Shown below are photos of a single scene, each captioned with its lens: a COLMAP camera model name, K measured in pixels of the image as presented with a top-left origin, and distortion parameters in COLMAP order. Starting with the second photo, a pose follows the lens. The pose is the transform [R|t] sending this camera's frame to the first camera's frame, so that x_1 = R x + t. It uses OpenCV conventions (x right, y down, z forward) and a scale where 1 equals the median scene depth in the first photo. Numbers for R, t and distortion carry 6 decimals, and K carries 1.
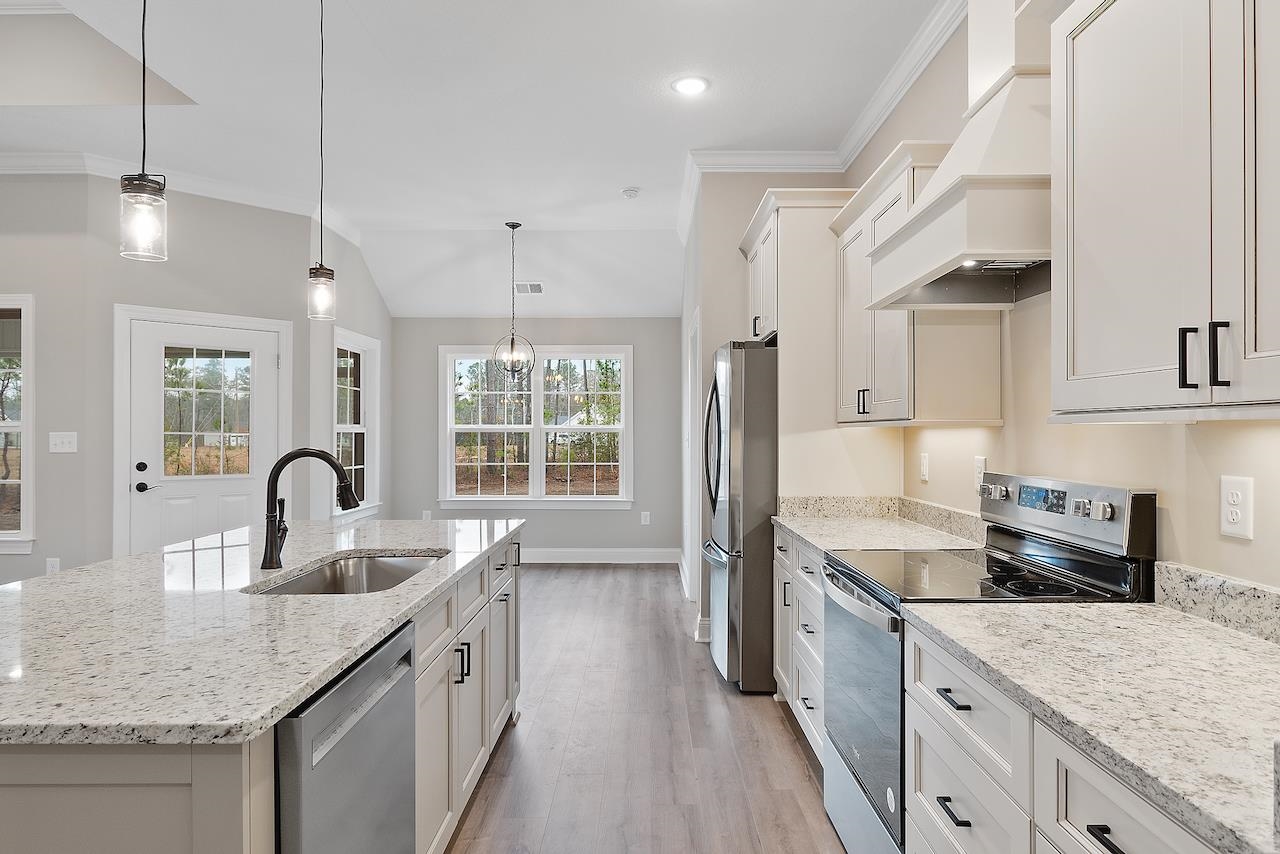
lens RADIAL K [[736.3, 0, 641.0], [0, 736.3, 430.3], [0, 0, 1]] dist [0.002174, -0.001737]
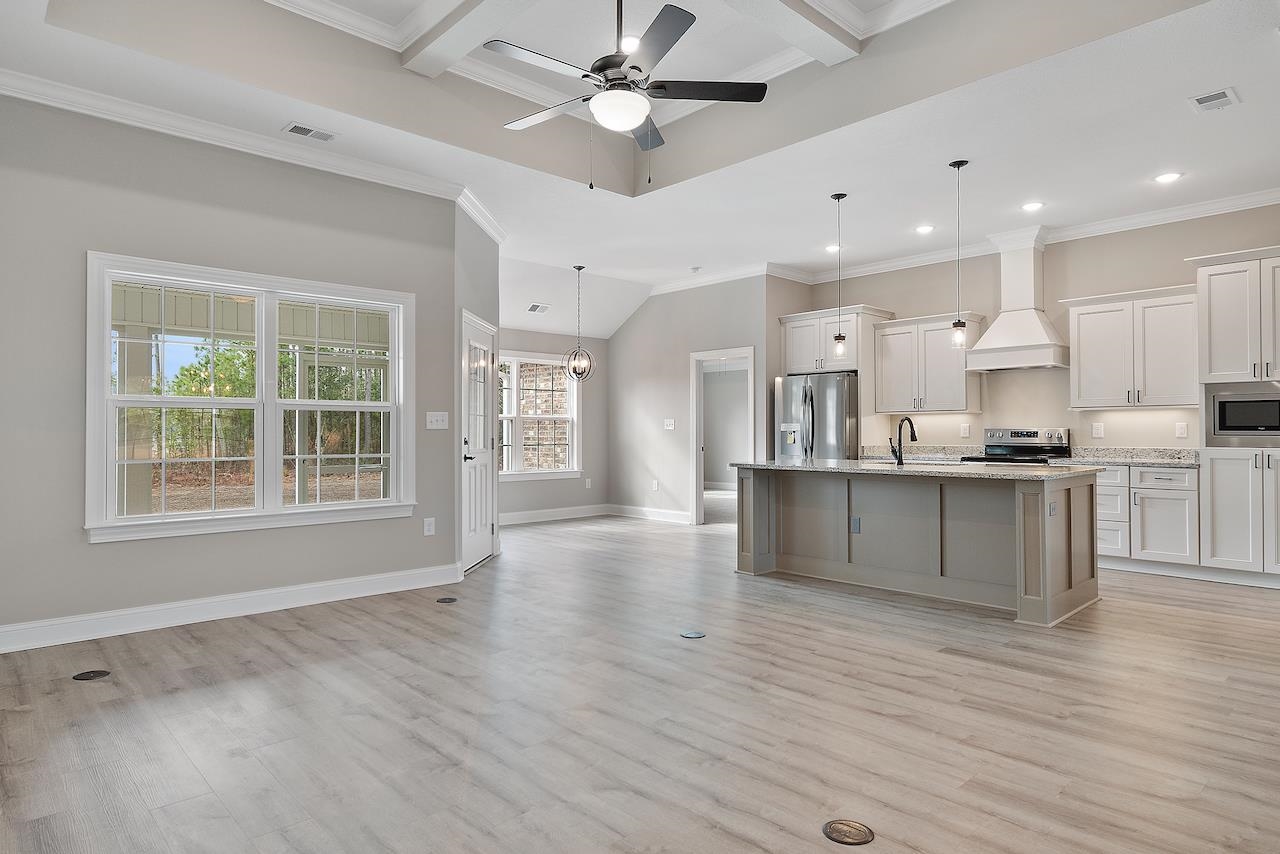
lens RADIAL K [[736.3, 0, 637.5], [0, 736.3, 425.6], [0, 0, 1]] dist [0.002174, -0.001737]
pose [[0.722924, 0.003694, 0.690917, -1.313121], [0.001995, 0.999970, -0.007434, 0.032294], [-0.690924, 0.006753, 0.722896, -0.080685]]
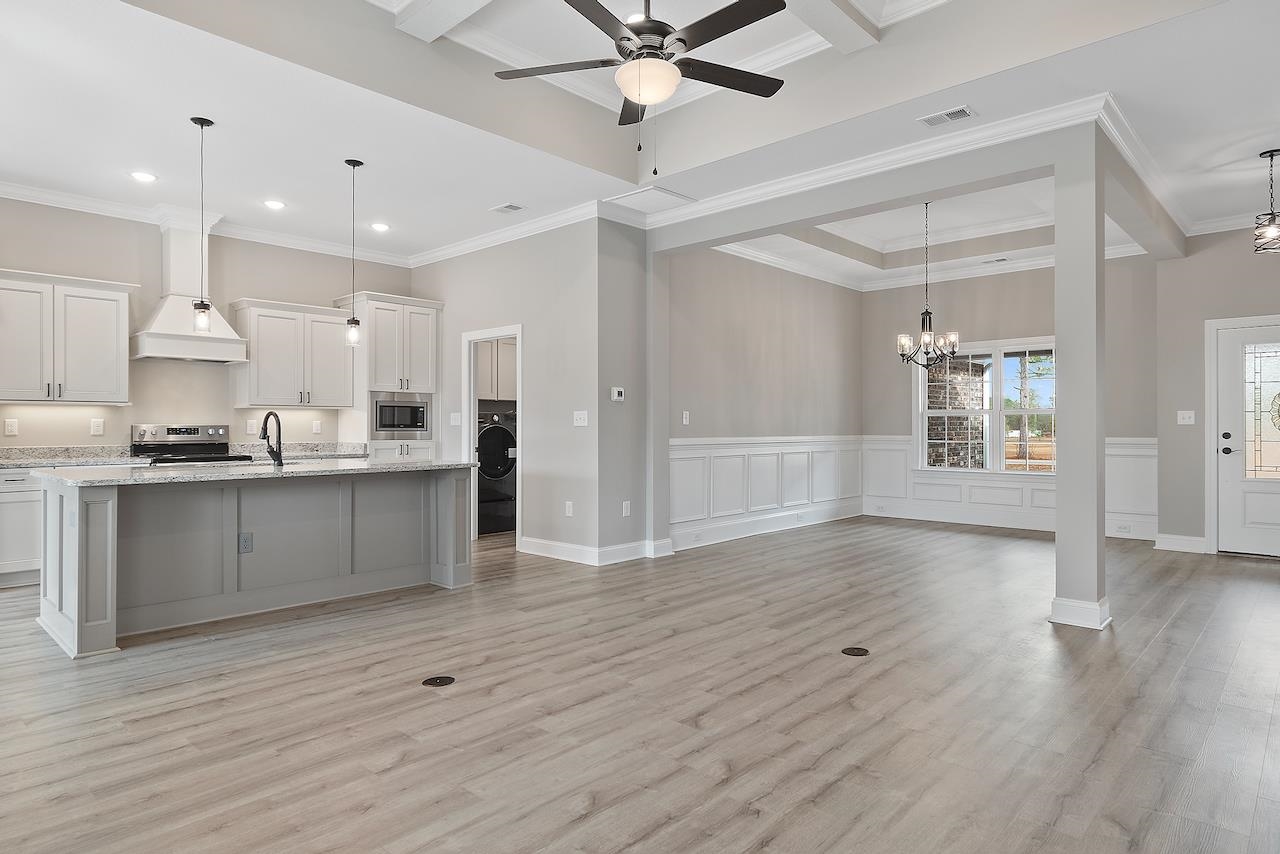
lens RADIAL K [[736.3, 0, 642.7], [0, 736.3, 427.7], [0, 0, 1]] dist [0.002174, -0.001737]
pose [[-0.742715, -0.000699, 0.669607, -1.275265], [-0.000230, 1.000000, 0.000789, 0.032160], [-0.669607, 0.000432, -0.742715, 0.878711]]
